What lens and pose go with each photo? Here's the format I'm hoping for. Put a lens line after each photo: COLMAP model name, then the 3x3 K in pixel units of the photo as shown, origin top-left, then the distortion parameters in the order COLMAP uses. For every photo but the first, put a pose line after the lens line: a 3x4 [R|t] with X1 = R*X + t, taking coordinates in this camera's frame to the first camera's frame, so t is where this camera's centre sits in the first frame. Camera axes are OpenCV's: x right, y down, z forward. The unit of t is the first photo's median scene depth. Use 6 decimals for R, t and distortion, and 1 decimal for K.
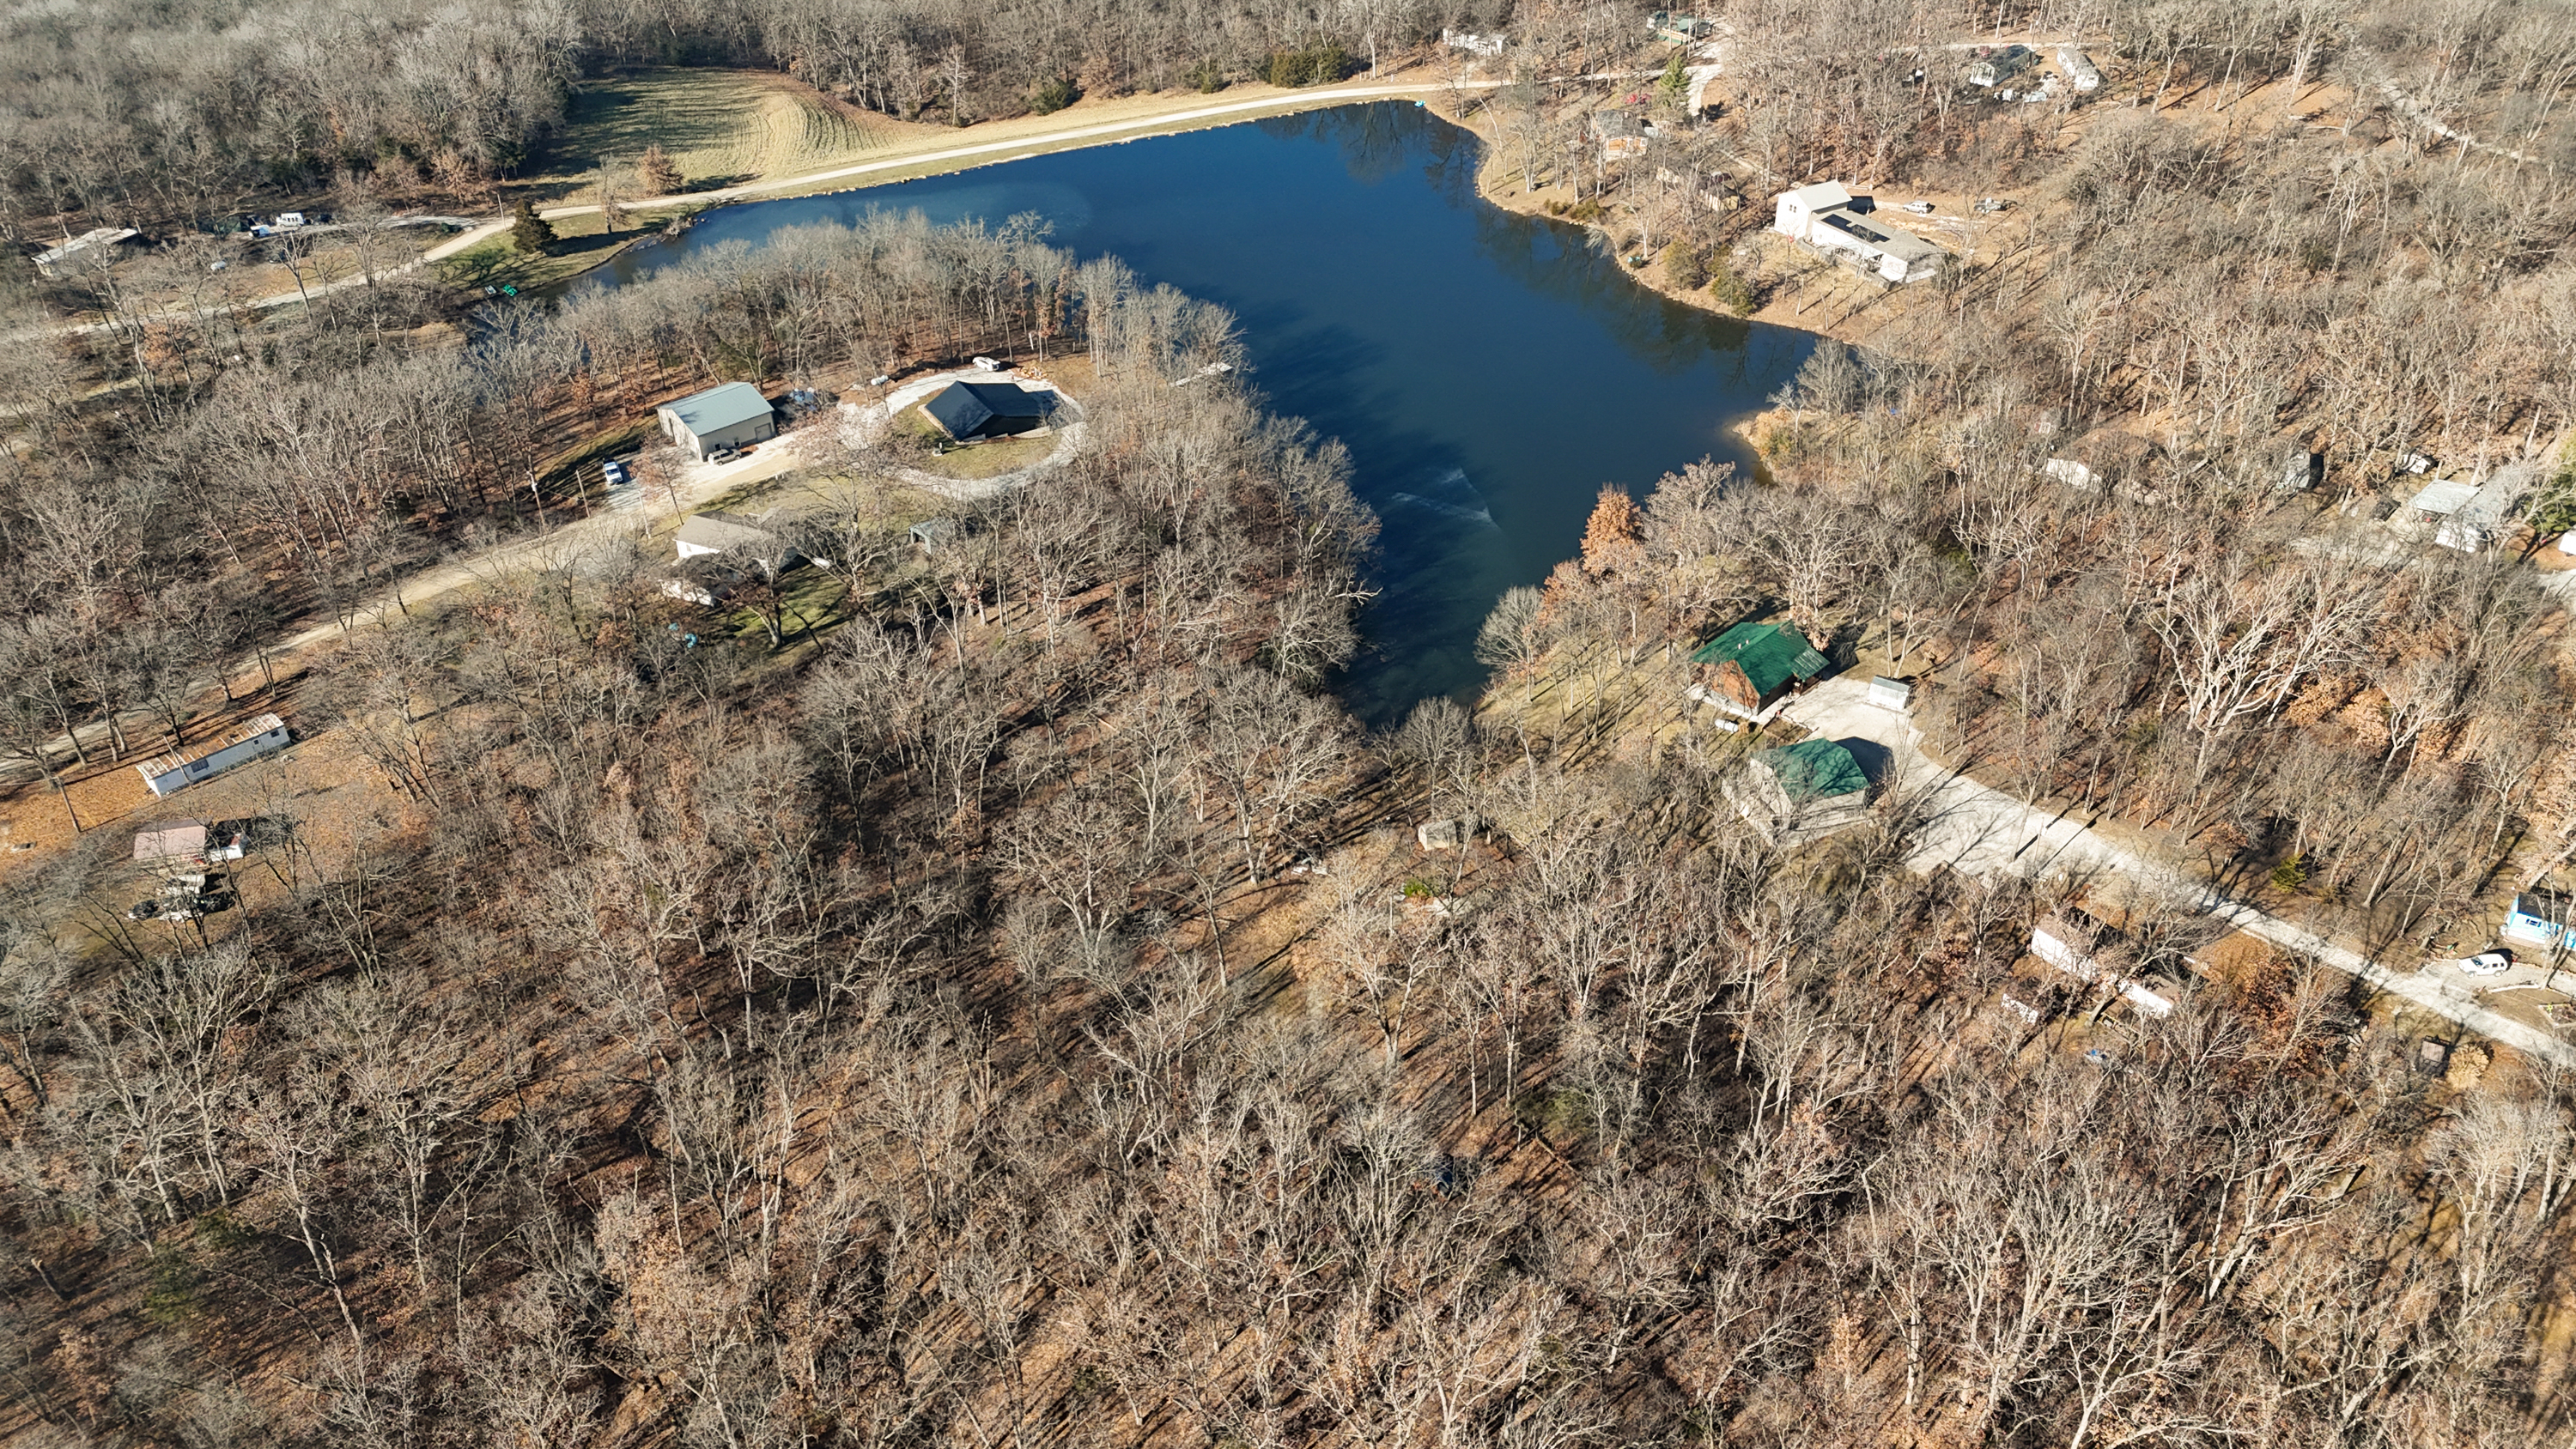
lens RADIAL K [[1877.8, 0, 1288.0], [0, 1877.8, 724.5], [0, 0, 1]] dist [0.029522, -0.002771]
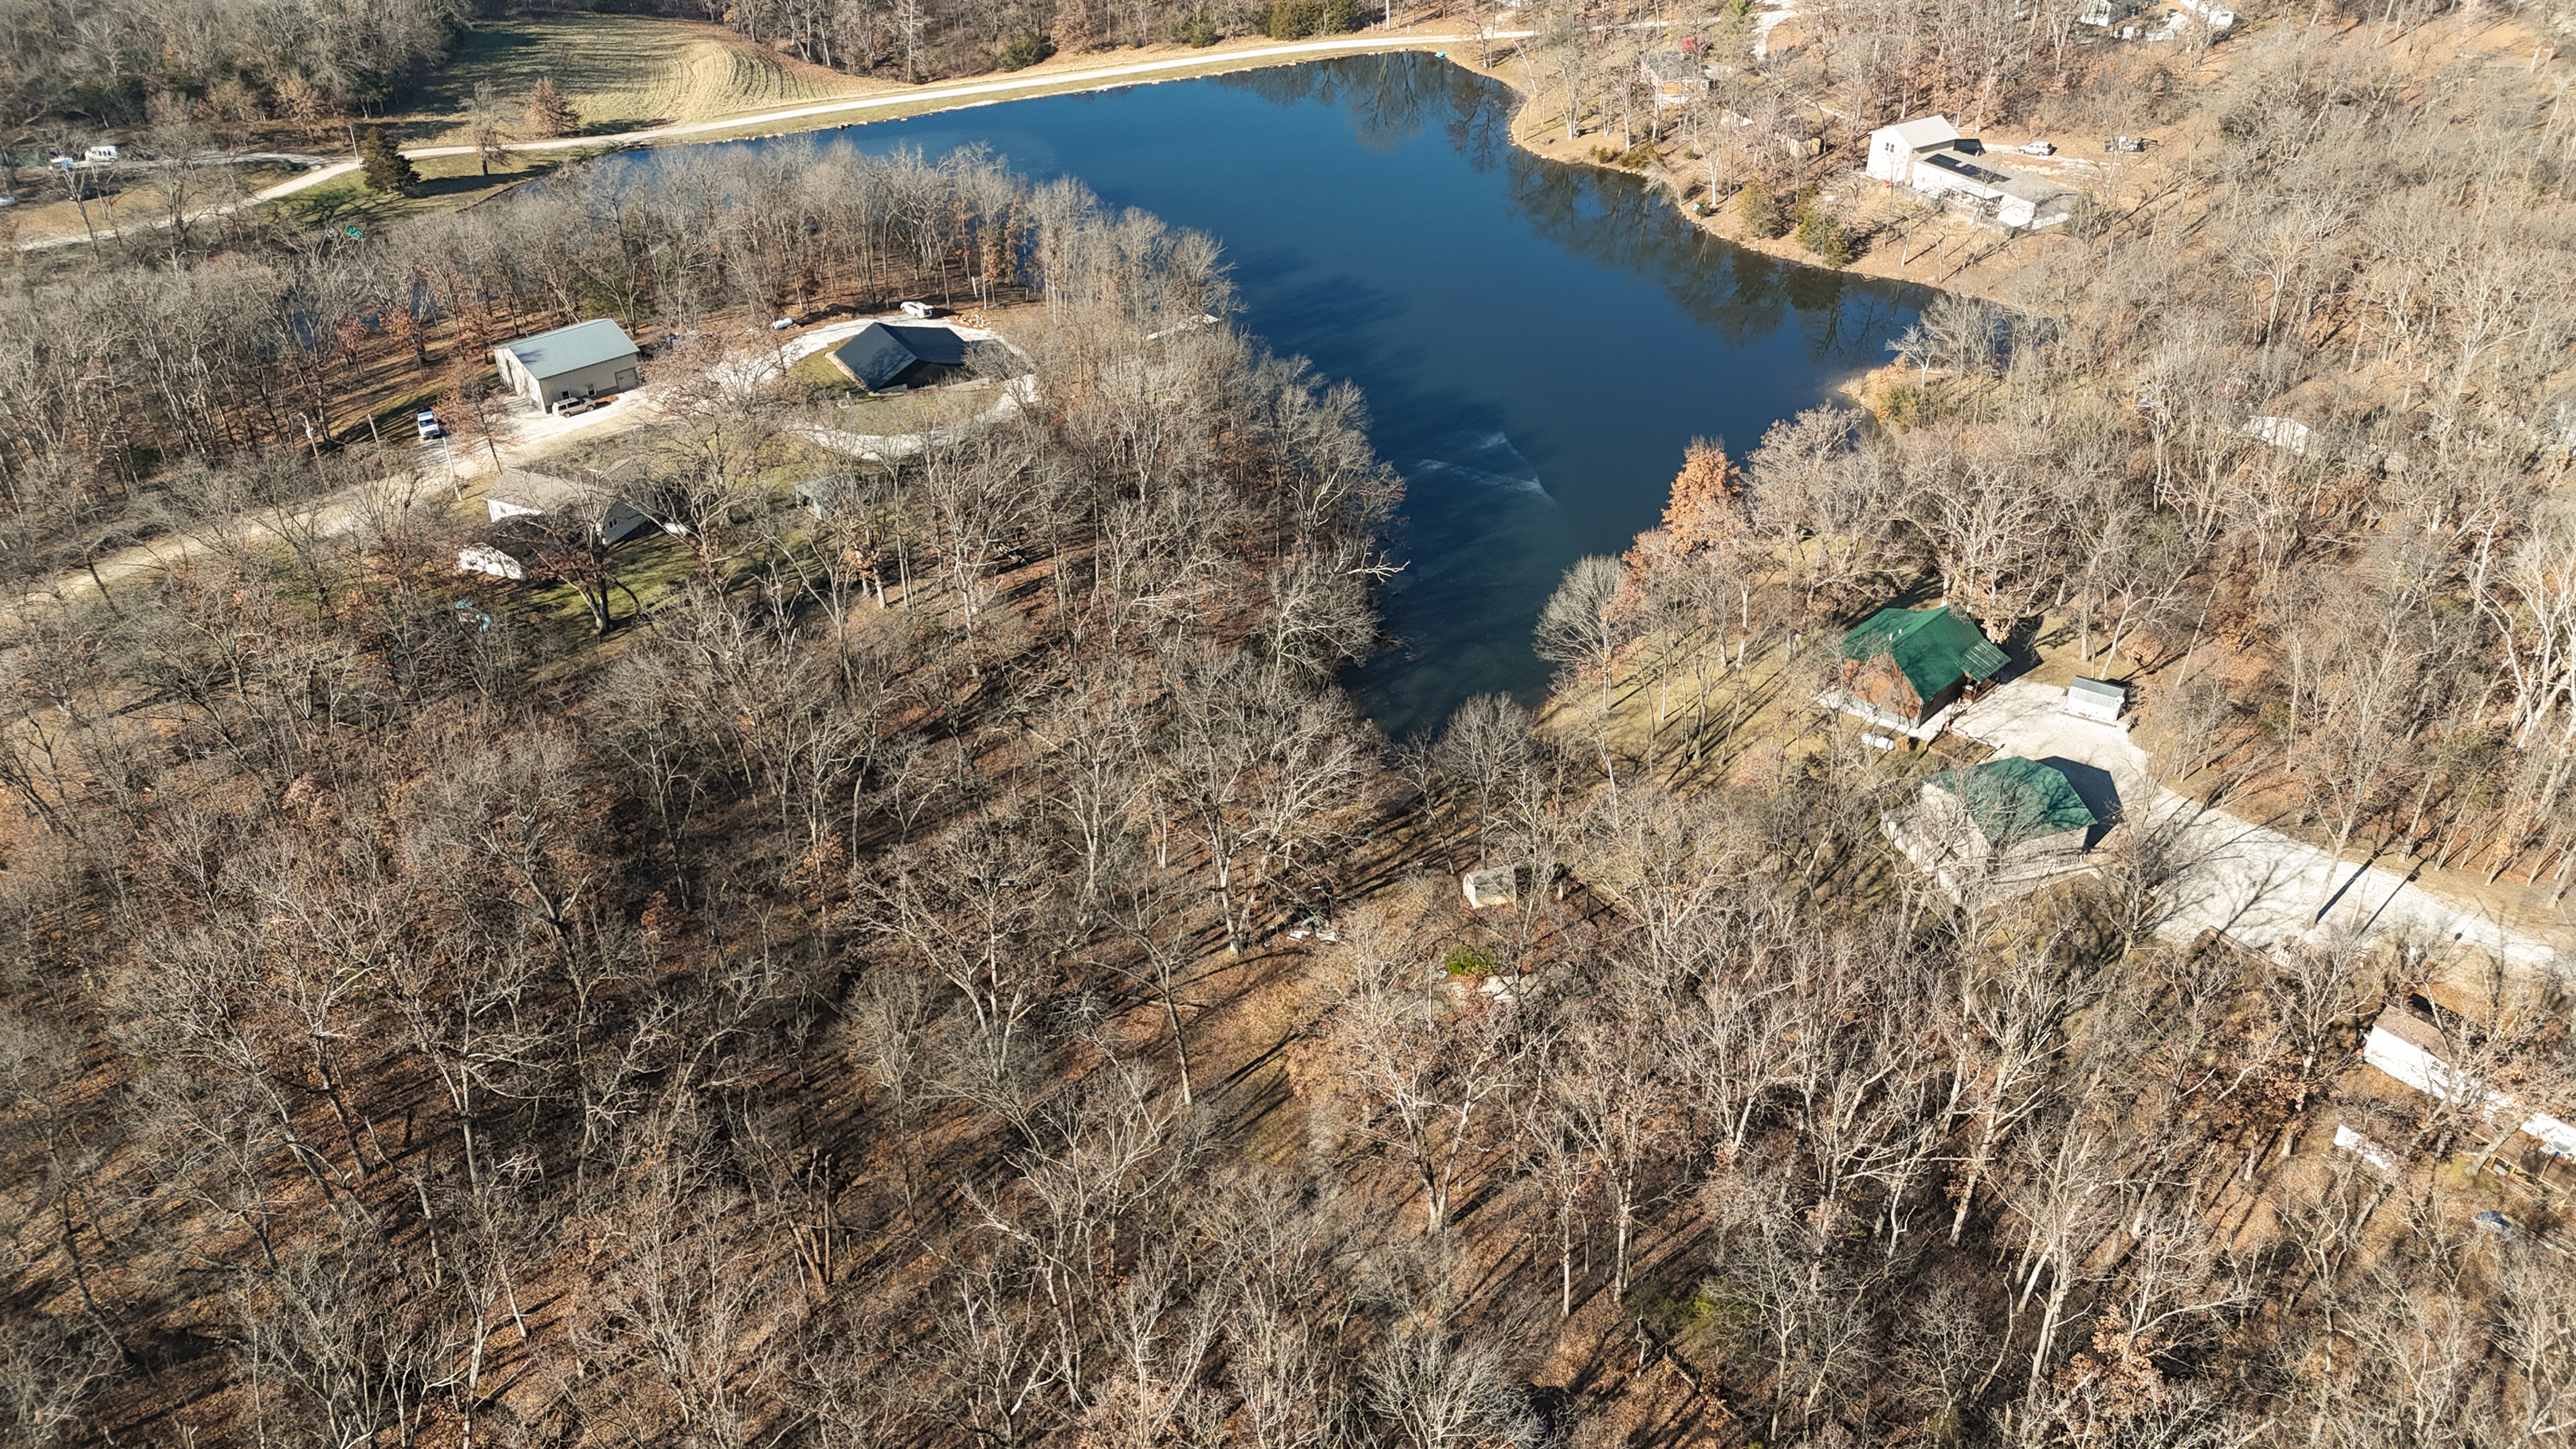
lens RADIAL K [[1877.8, 0, 1288.0], [0, 1877.8, 724.5], [0, 0, 1]] dist [0.029522, -0.002771]
pose [[0.999990, 0.004544, -0.000402, 0.001688], [-0.004555, 0.999409, -0.034073, 0.017730], [0.000247, 0.034075, 0.999419, 0.228728]]
